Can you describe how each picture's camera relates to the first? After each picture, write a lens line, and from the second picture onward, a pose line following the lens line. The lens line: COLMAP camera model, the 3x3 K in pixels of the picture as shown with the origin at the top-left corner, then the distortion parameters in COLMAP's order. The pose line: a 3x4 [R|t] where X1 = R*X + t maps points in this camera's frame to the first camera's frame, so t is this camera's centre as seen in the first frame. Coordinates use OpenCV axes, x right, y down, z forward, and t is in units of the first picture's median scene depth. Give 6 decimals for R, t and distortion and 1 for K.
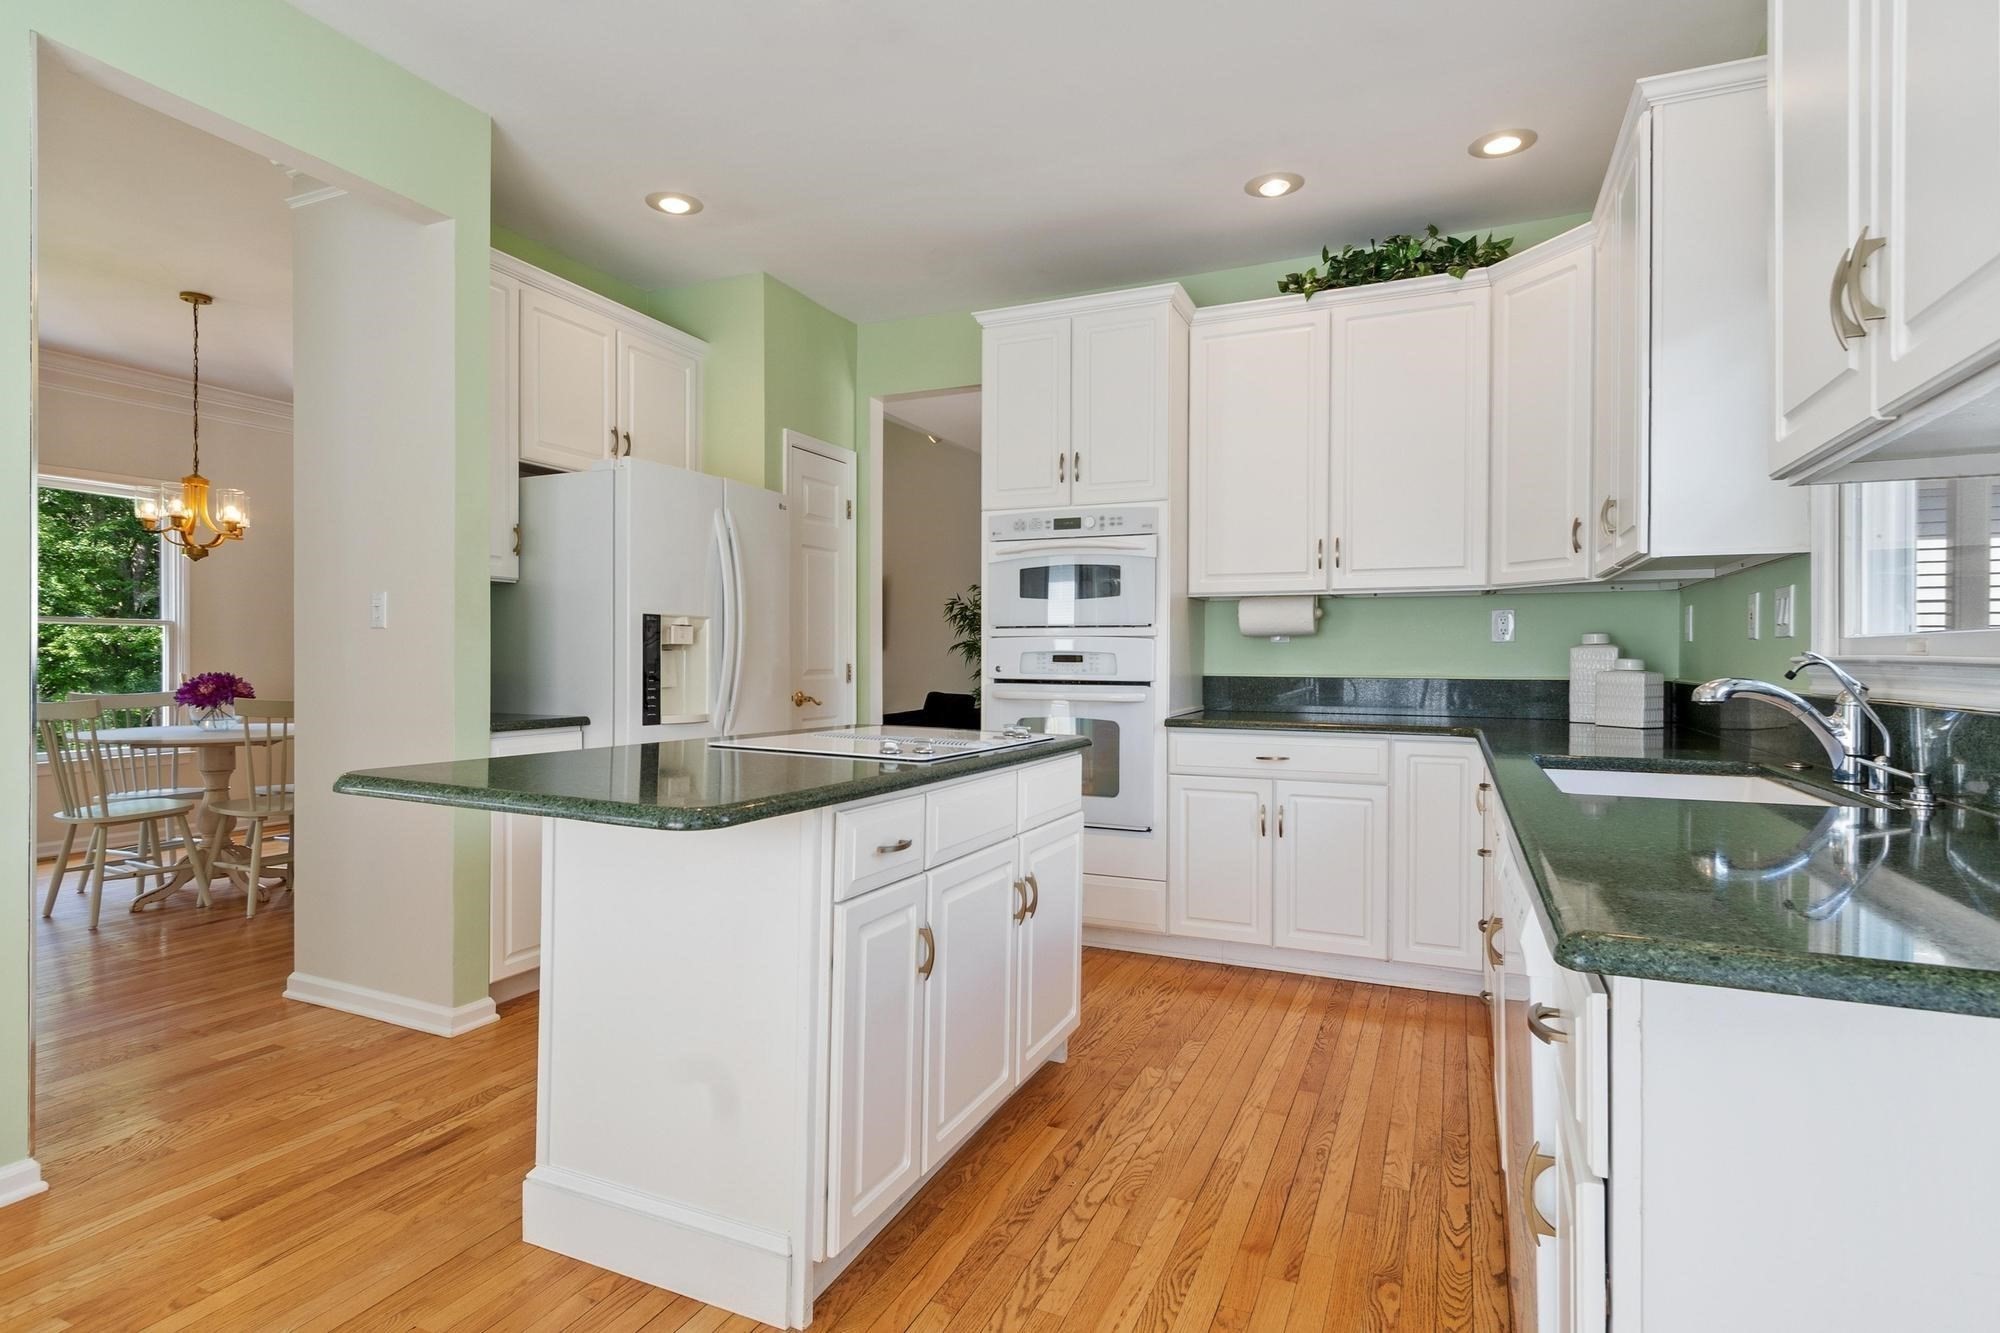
lens RADIAL K [[1029.0, 0, 992.7], [0, 1029.0, 667.7], [0, 0, 1]] dist [0.004459, -0.000455]
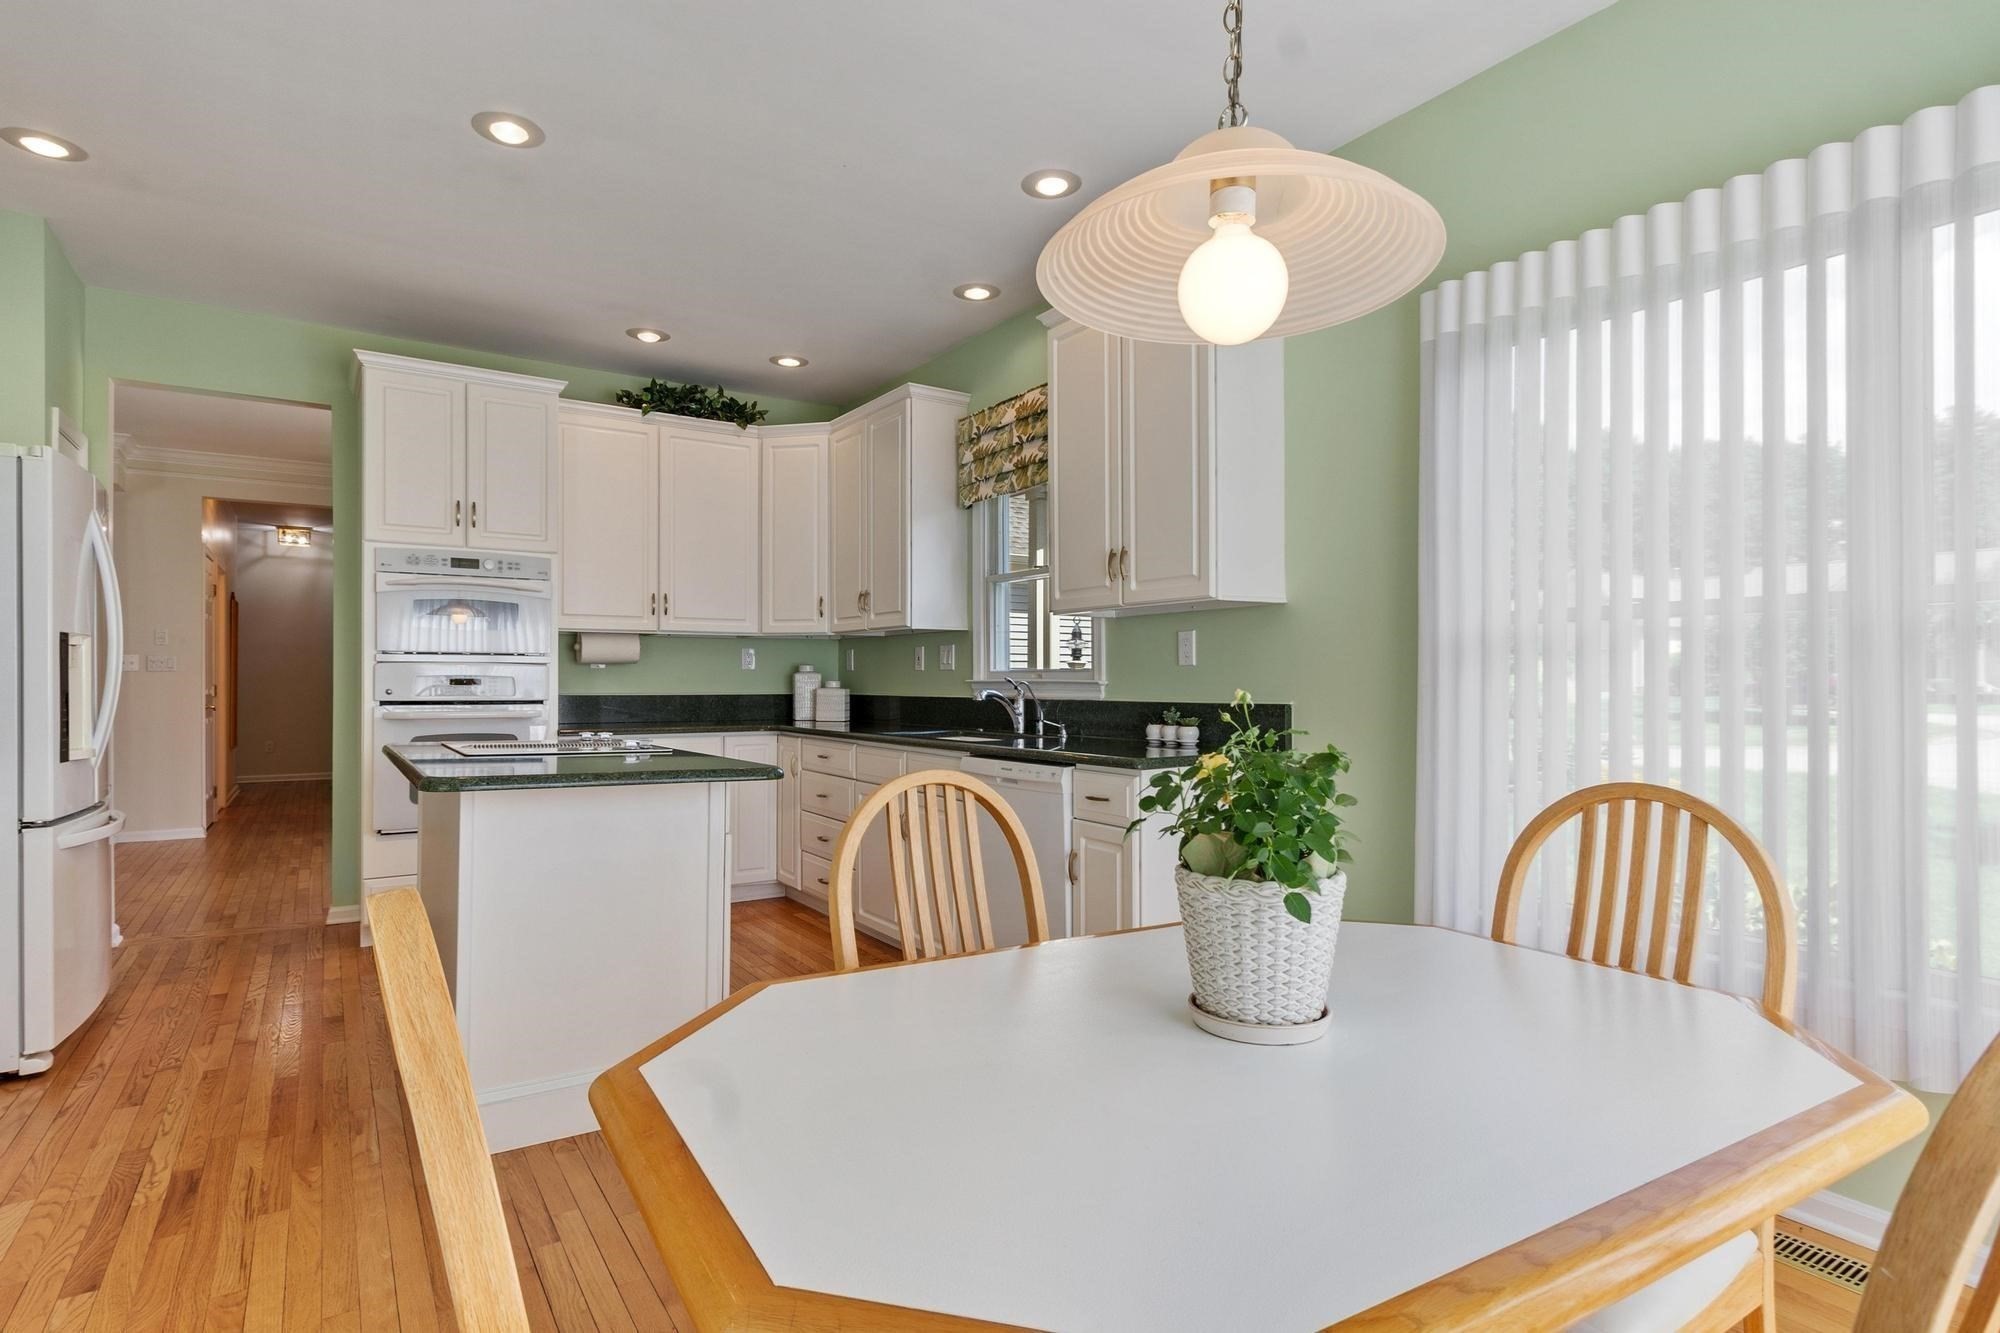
lens RADIAL K [[1029.0, 0, 998.1], [0, 1029.0, 673.8], [0, 0, 1]] dist [0.004459, -0.000455]
pose [[0.526122, 0.002871, 0.850404, -0.599427], [0.009837, 0.999907, -0.009461, -0.001323], [-0.850352, 0.013343, 0.526045, -0.101400]]
